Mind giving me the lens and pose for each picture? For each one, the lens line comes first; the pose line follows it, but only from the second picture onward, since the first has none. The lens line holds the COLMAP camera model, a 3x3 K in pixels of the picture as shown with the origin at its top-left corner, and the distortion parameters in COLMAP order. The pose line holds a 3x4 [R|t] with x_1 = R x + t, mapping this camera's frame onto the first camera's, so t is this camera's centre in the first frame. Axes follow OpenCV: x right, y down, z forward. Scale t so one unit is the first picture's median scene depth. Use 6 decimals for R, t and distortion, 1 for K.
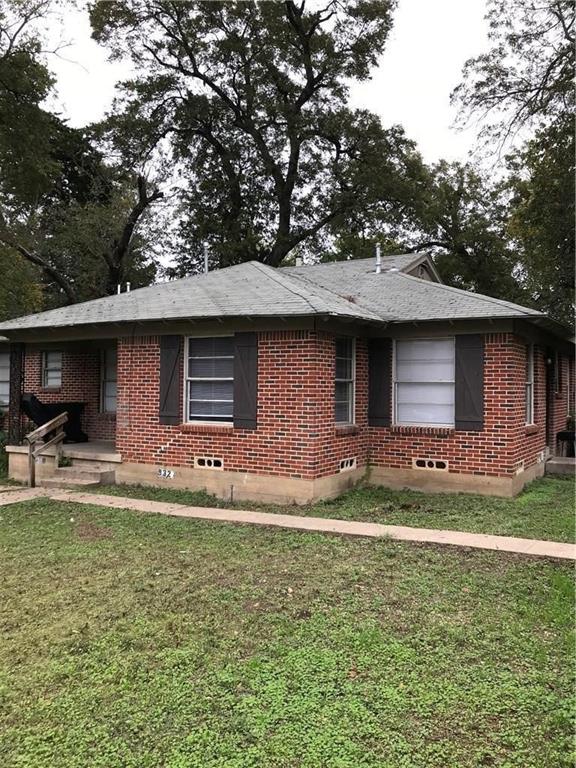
lens RADIAL K [[634.1, 0, 285.1], [0, 634.1, 381.2], [0, 0, 1]] dist [0.041086, -0.052231]
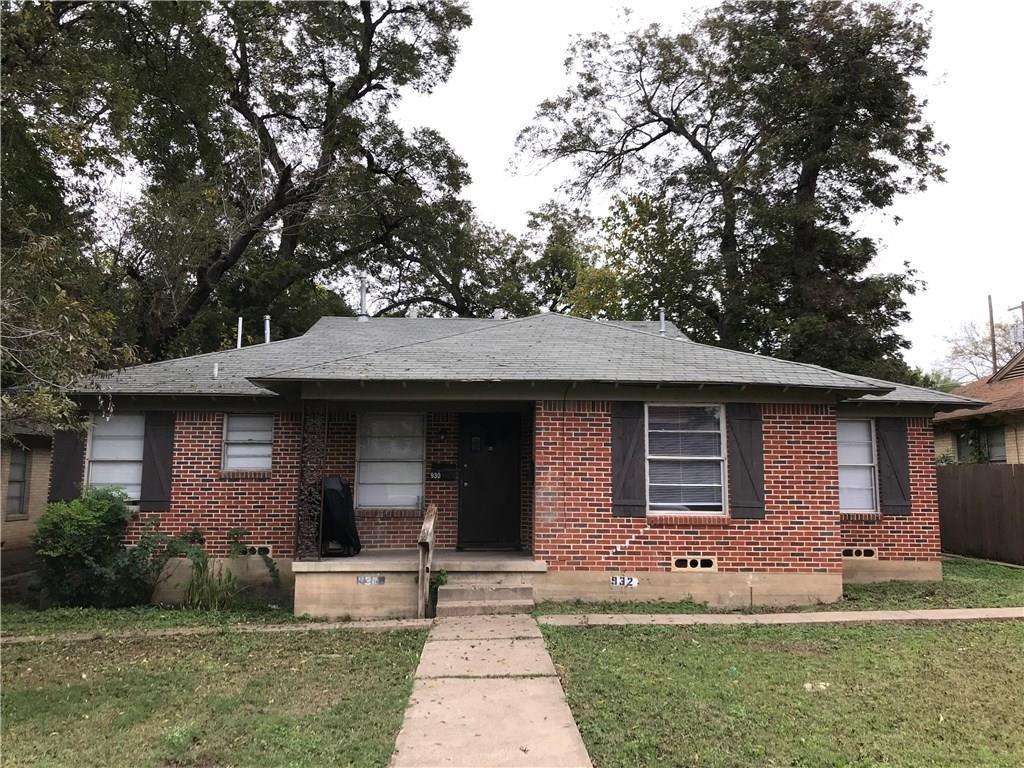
lens RADIAL K [[845.5, 0, 505.2], [0, 845.5, 386.9], [0, 0, 1]] dist [0.041086, -0.052231]
pose [[0.837236, 0.060263, 0.543512, -0.927840], [-0.004573, 0.994646, -0.103238, 0.019123], [-0.546823, 0.083949, 0.833029, 0.222234]]
